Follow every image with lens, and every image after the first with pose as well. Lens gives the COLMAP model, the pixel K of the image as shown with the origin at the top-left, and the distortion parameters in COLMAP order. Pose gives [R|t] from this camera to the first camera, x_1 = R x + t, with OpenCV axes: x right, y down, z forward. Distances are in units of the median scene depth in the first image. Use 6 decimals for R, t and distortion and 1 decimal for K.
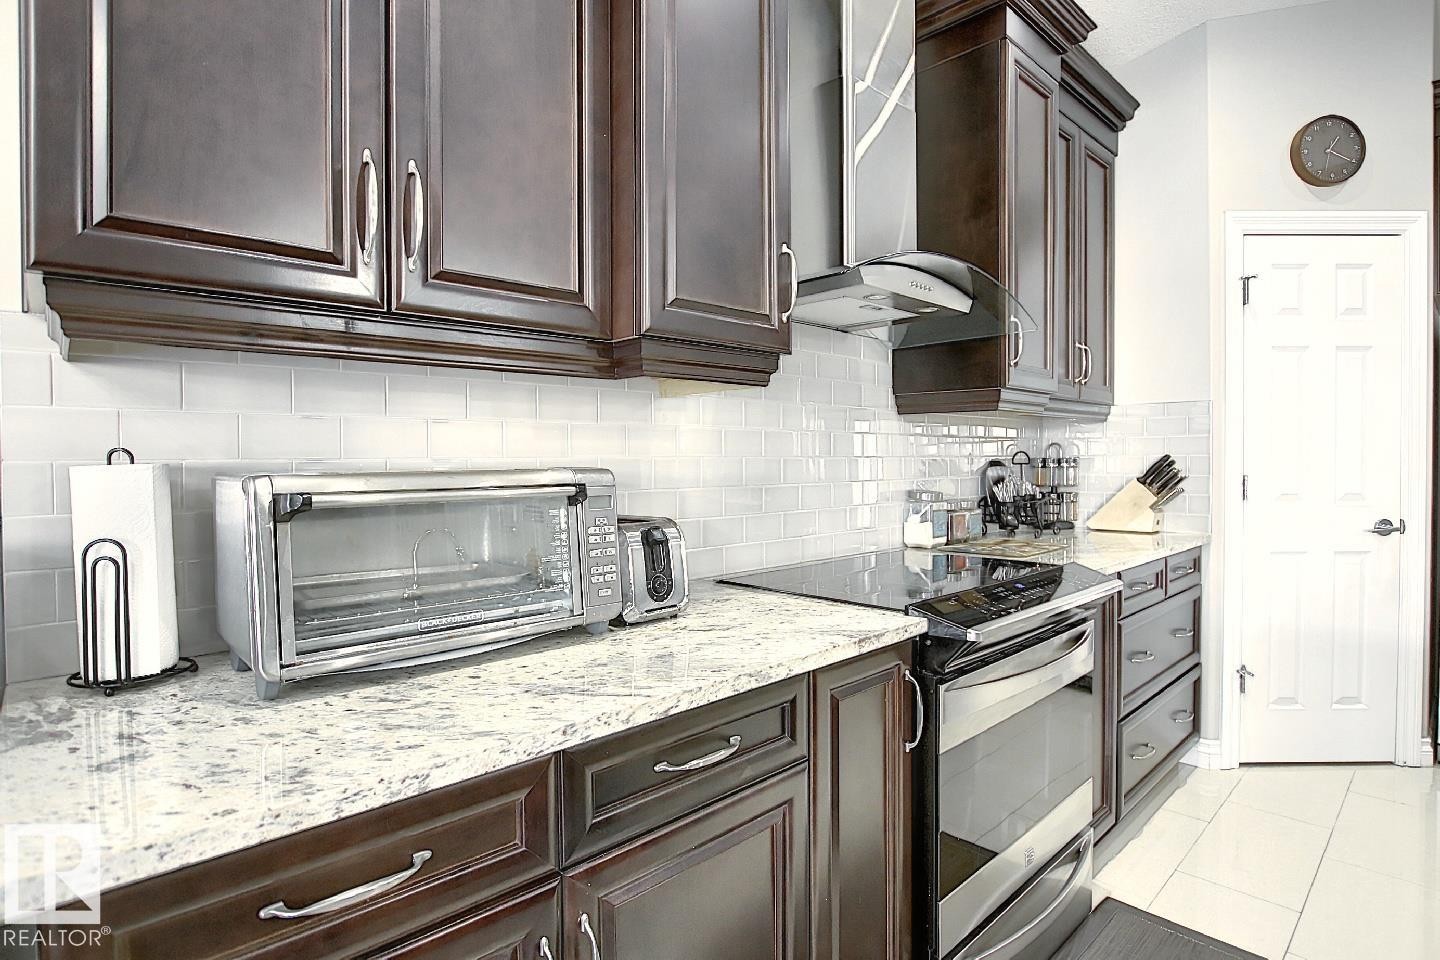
lens RADIAL K [[730.6, 0, 701.5], [0, 730.6, 475.8], [0, 0, 1]] dist [-0.035868, 0.001523]
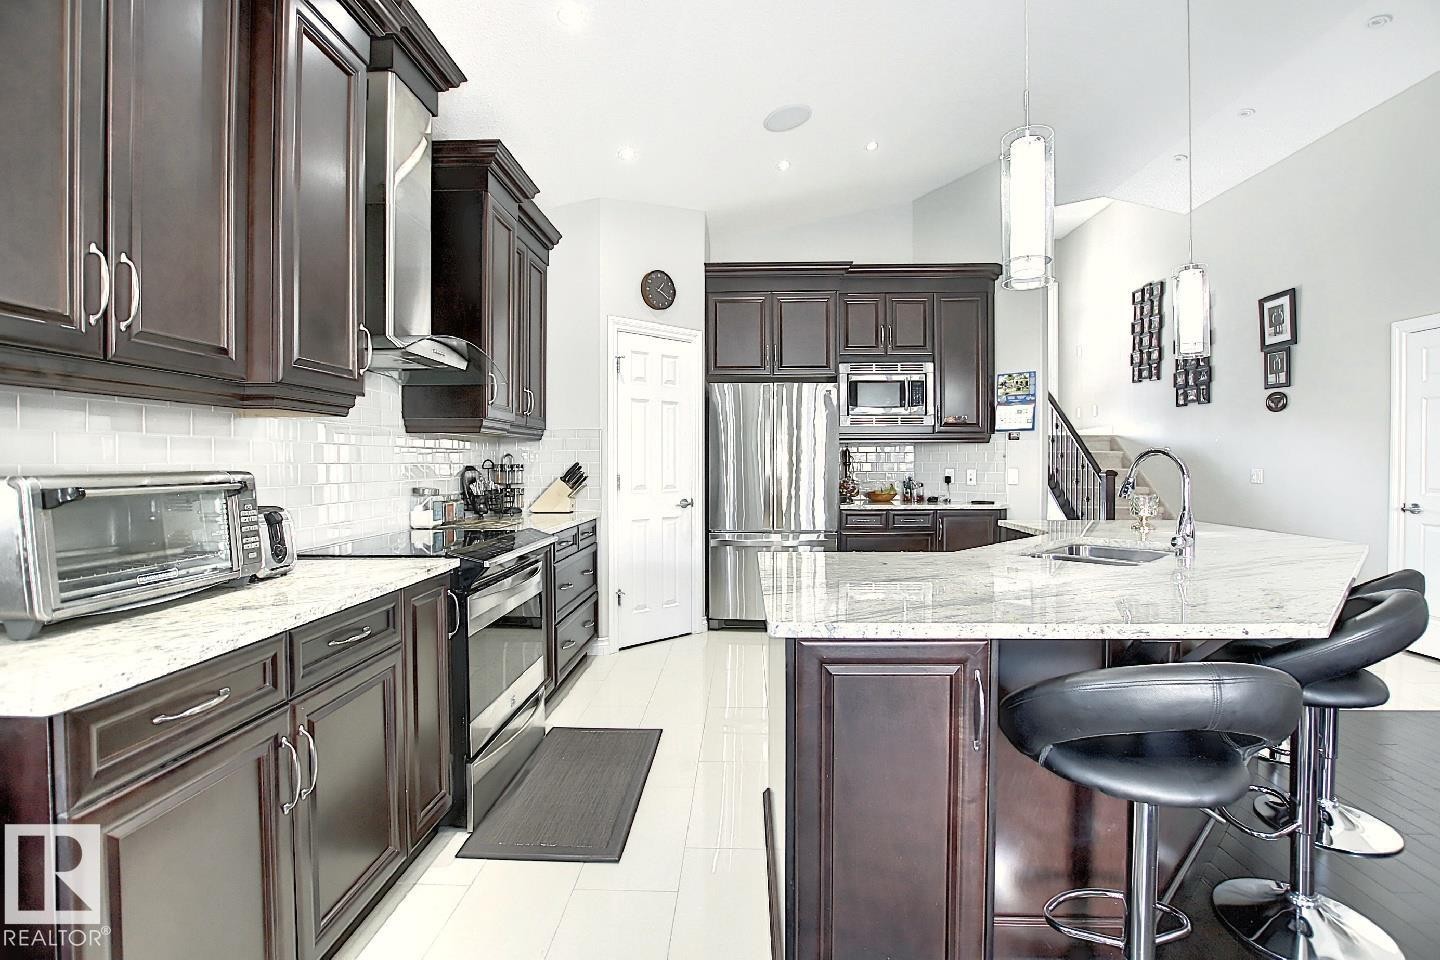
lens RADIAL K [[683.5, 0, 720.8], [0, 683.5, 467.9], [0, 0, 1]] dist [0.000043, 0.000454]
pose [[0.706405, 0.000521, 0.707807, -0.247242], [0.012195, 0.999842, -0.012908, 0.007116], [-0.707702, 0.017750, 0.706288, -0.361831]]
